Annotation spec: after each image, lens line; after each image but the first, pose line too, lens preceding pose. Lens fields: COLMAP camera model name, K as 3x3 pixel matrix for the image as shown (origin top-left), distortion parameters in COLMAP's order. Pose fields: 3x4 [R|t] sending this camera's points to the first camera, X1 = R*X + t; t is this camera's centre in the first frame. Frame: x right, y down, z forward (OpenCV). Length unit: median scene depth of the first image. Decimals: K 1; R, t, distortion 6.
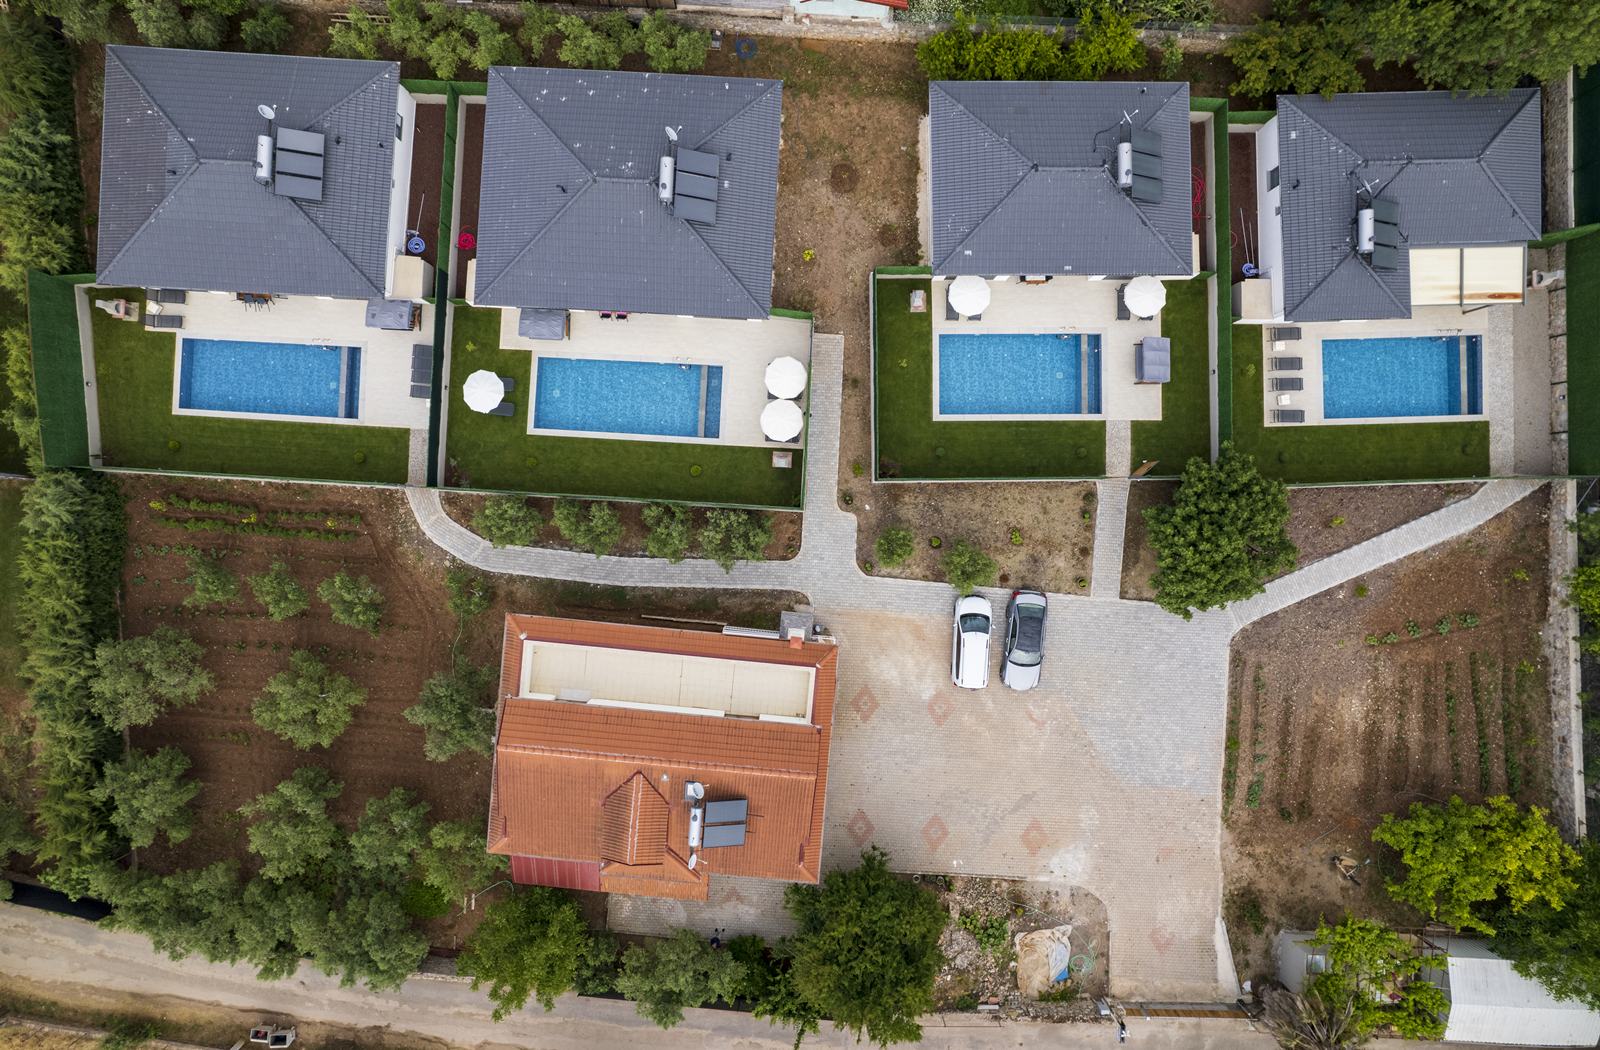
lens RADIAL K [[1023.2, 0, 795.0], [0, 1023.2, 522.6], [0, 0, 1]] dist [-0.084631, 0.074356]
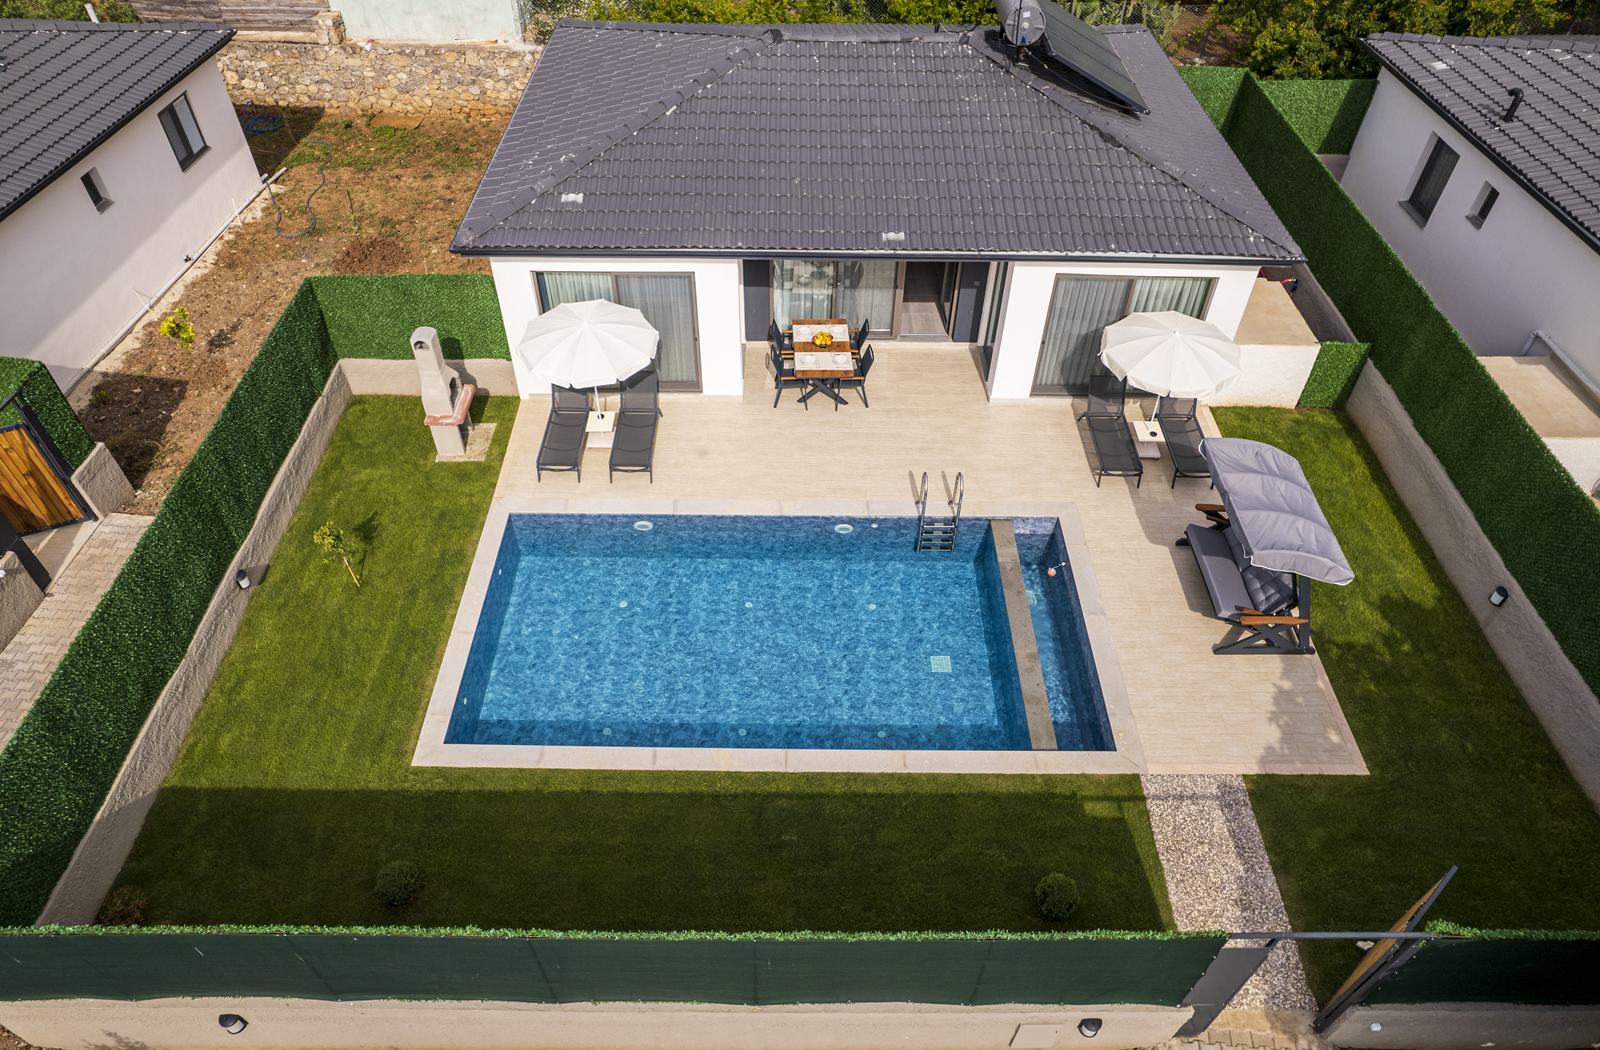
lens RADIAL K [[1023.2, 0, 795.0], [0, 1023.2, 522.6], [0, 0, 1]] dist [-0.084631, 0.074356]
pose [[0.999944, 0.010480, -0.001677, 0.230613], [-0.008529, 0.699445, -0.714636, 0.029973], [-0.006317, 0.714610, 0.699495, 0.812401]]
